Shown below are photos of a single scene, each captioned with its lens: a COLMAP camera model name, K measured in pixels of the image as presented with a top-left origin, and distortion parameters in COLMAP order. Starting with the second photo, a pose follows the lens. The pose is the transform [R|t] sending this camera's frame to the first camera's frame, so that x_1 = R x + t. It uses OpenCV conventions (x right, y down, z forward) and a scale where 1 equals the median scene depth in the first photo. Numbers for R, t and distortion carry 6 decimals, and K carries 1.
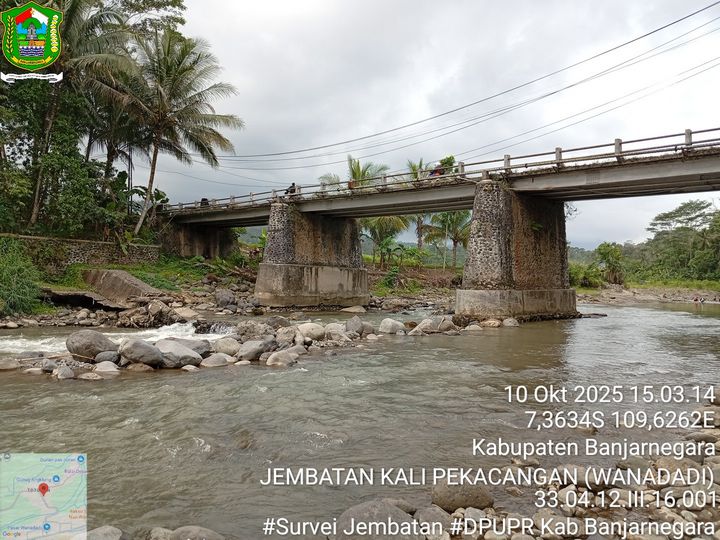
lens RADIAL K [[547.4, 0, 358.8], [0, 547.4, 271.1], [0, 0, 1]] dist [0.102710, -0.202840]
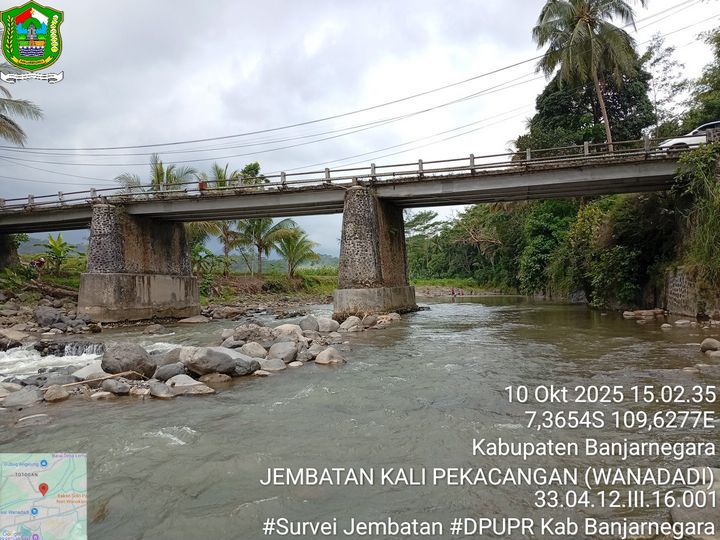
lens RADIAL K [[547.4, 0, 358.8], [0, 547.4, 271.1], [0, 0, 1]] dist [0.102710, -0.202840]
pose [[0.904819, -0.032221, 0.424575, -0.151158], [0.038947, 0.999216, -0.007170, 0.005089], [-0.424011, 0.023023, 0.905364, 0.027500]]
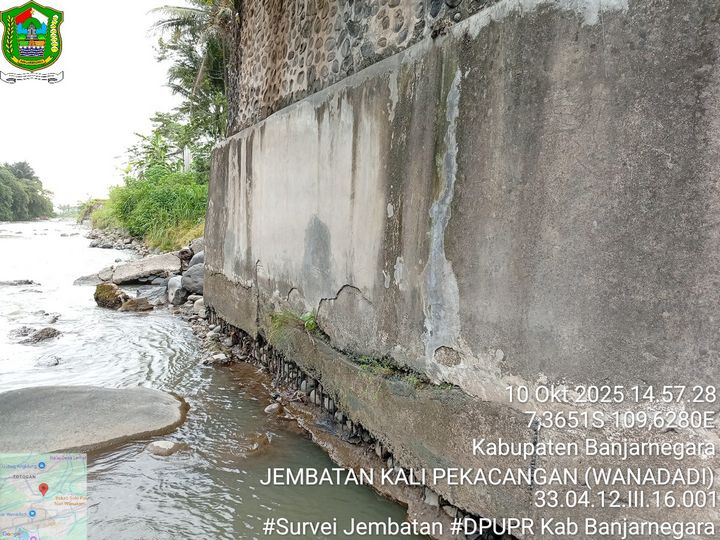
lens RADIAL K [[548.3, 0, 357.6], [0, 548.3, 271.2], [0, 0, 1]] dist [0.114520, -0.243455]
pose [[-0.356081, 0.059618, -0.932551, 0.089147], [-0.007554, 0.997746, 0.066671, 0.026862], [0.934425, 0.030785, -0.354828, 1.108276]]
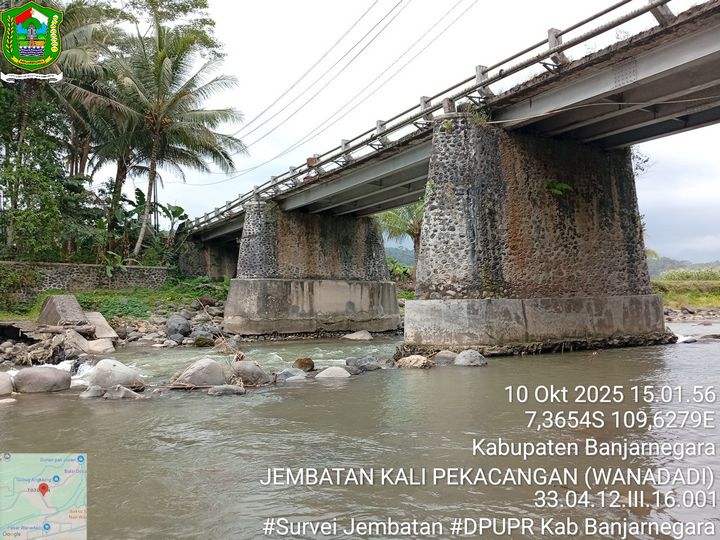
lens RADIAL K [[548.3, 0, 357.6], [0, 548.3, 271.2], [0, 0, 1]] dist [0.114520, -0.243455]
pose [[0.959955, -0.051961, -0.275292, 0.199537], [0.039638, 0.997955, -0.050145, 0.019778], [0.277335, 0.037225, 0.960052, 0.279850]]
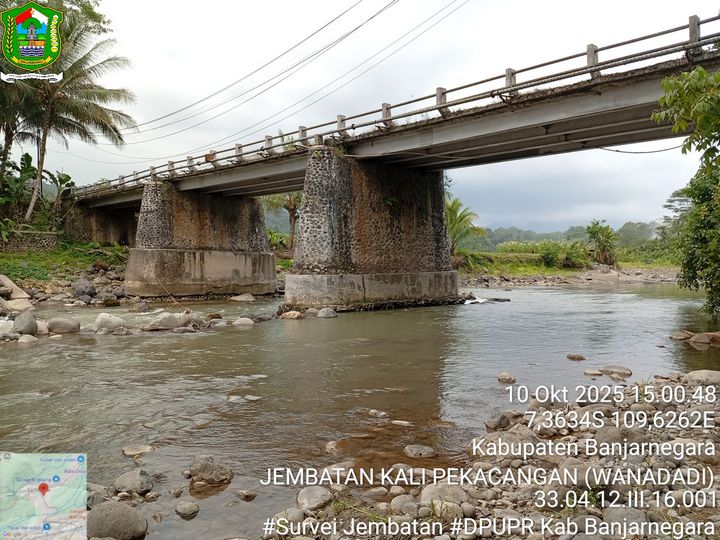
lens RADIAL K [[548.3, 0, 357.6], [0, 548.3, 271.2], [0, 0, 1]] dist [0.114520, -0.243455]
pose [[0.998617, -0.016682, -0.049853, 0.226224], [0.018044, 0.999473, 0.026993, 0.004665], [0.049377, -0.027855, 0.998392, 0.099019]]
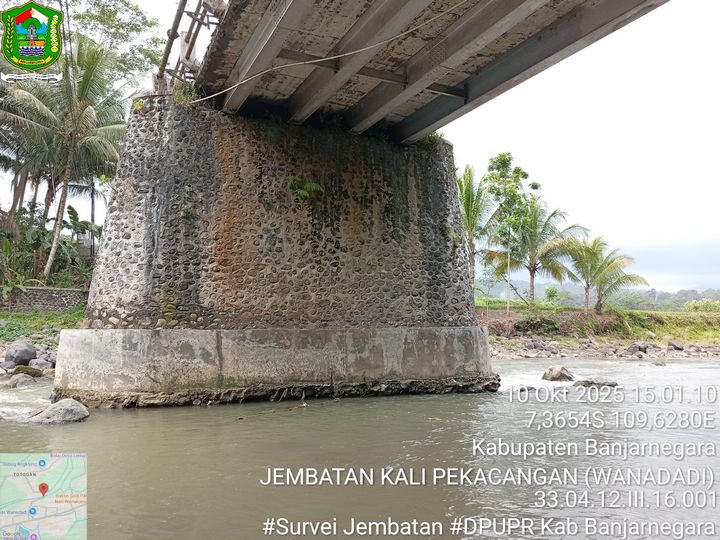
lens RADIAL K [[548.3, 0, 357.6], [0, 548.3, 271.2], [0, 0, 1]] dist [0.114520, -0.243455]
pose [[0.932959, -0.057375, -0.355381, 0.376288], [0.022368, 0.994549, -0.101846, 0.024938], [0.359287, 0.087069, 0.929157, 0.435762]]
